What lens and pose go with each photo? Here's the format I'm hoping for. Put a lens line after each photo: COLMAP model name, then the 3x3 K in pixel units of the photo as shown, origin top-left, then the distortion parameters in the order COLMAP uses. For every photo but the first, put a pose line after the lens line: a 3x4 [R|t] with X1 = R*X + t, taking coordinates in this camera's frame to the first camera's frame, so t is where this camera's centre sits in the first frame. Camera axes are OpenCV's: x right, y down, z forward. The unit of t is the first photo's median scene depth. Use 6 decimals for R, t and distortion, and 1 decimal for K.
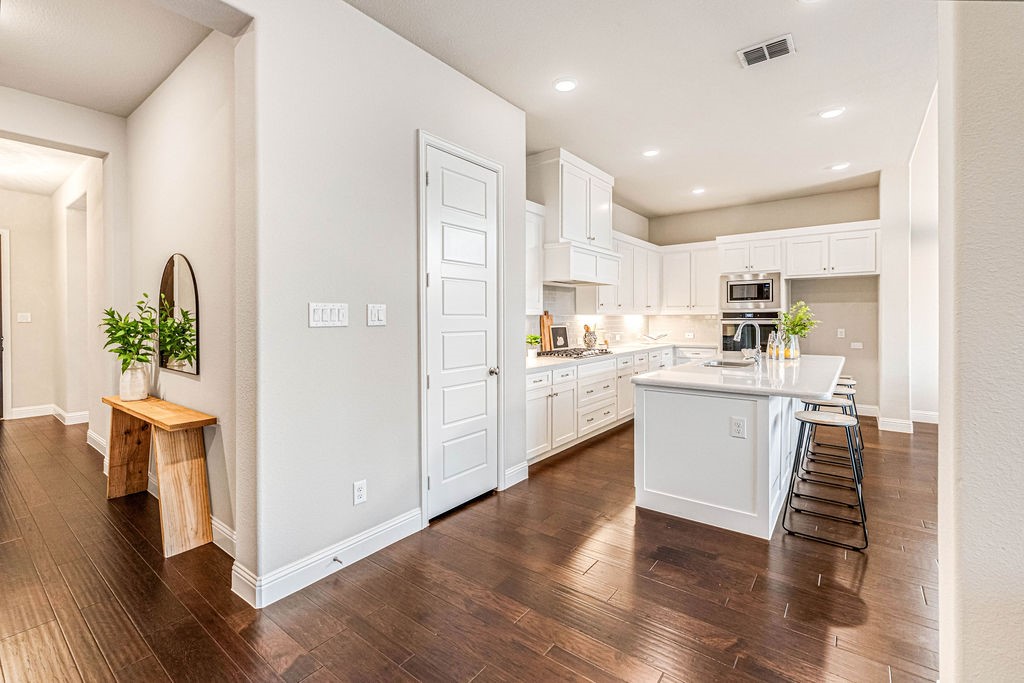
lens RADIAL K [[448.7, 0, 508.0], [0, 448.7, 321.1], [0, 0, 1]] dist [0.006378, -0.000539]
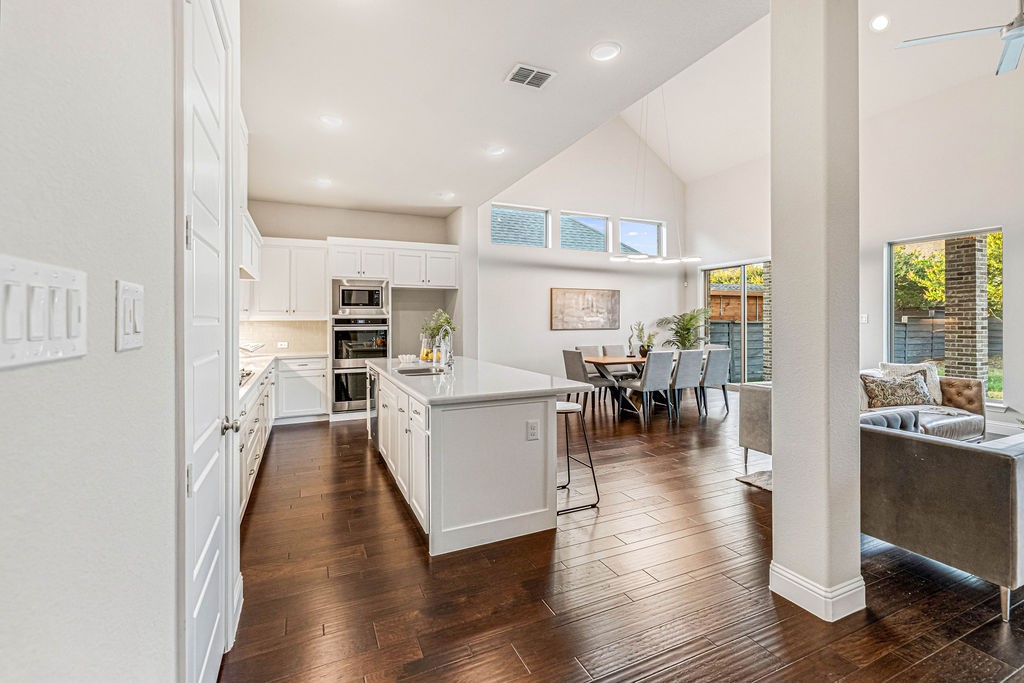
lens RADIAL K [[448.7, 0, 509.1], [0, 448.7, 324.4], [0, 0, 1]] dist [0.006378, -0.000539]
pose [[0.473813, -0.006078, 0.880605, -0.195796], [0.012135, 0.999926, 0.000373, -0.003285], [-0.880542, 0.010509, 0.473851, 0.263374]]
